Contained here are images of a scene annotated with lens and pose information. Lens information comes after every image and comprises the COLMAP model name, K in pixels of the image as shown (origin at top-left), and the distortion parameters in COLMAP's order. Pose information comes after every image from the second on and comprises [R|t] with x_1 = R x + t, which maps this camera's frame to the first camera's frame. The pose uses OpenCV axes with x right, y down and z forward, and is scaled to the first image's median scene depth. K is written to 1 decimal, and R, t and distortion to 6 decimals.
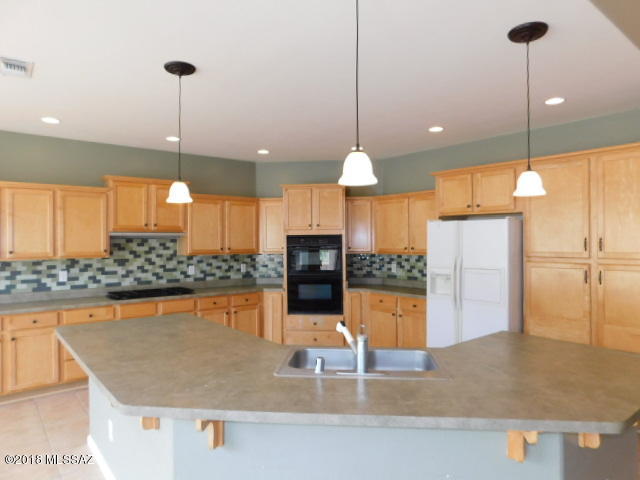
lens RADIAL K [[428.1, 0, 318.5], [0, 428.1, 238.5], [0, 0, 1]] dist [-0.048118, 0.042822]
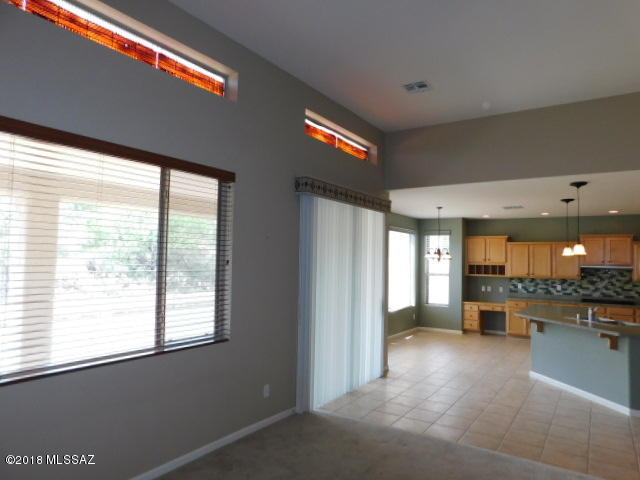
lens RADIAL K [[428.1, 0, 323.1], [0, 428.1, 237.2], [0, 0, 1]] dist [-0.048118, 0.042822]
pose [[0.305170, -0.041245, -0.951404, 0.819326], [-0.021547, 0.998507, -0.050199, -0.019092], [0.952054, 0.035819, 0.303826, -0.560860]]
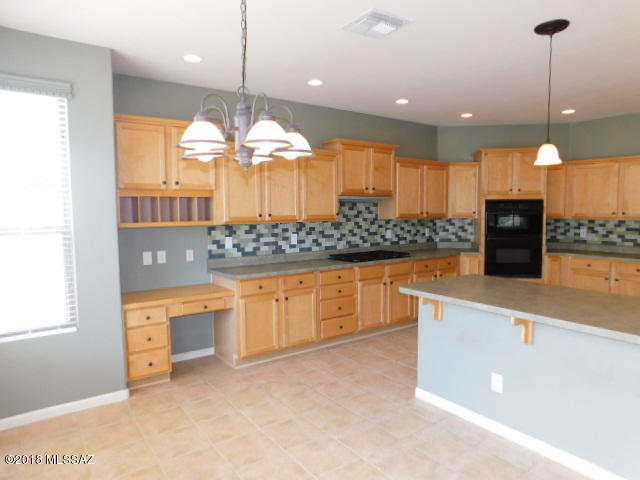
lens RADIAL K [[428.1, 0, 326.2], [0, 428.1, 240.1], [0, 0, 1]] dist [-0.048118, 0.042822]
pose [[0.999013, 0.005838, -0.044034, -0.424015], [-0.002241, 0.996688, 0.081292, 0.006909], [0.044362, -0.081113, 0.995717, -0.021002]]
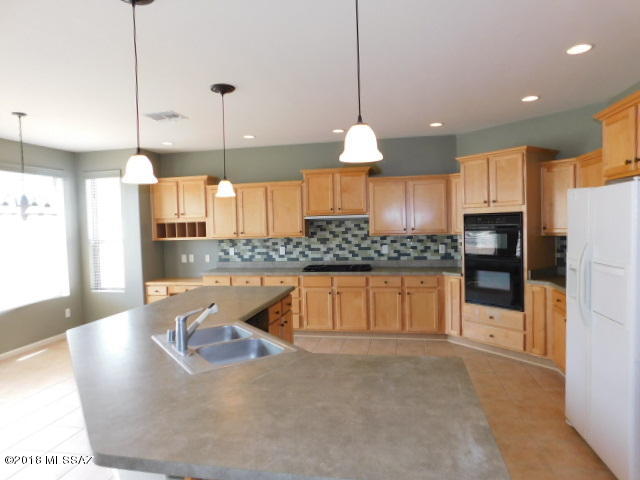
lens RADIAL K [[428.1, 0, 316.5], [0, 428.1, 234.9], [0, 0, 1]] dist [-0.048118, 0.042822]
pose [[0.633683, 0.010930, -0.773516, 0.437060], [0.026538, 0.999005, 0.035857, -0.004602], [0.773138, -0.043249, 0.632762, 0.211295]]
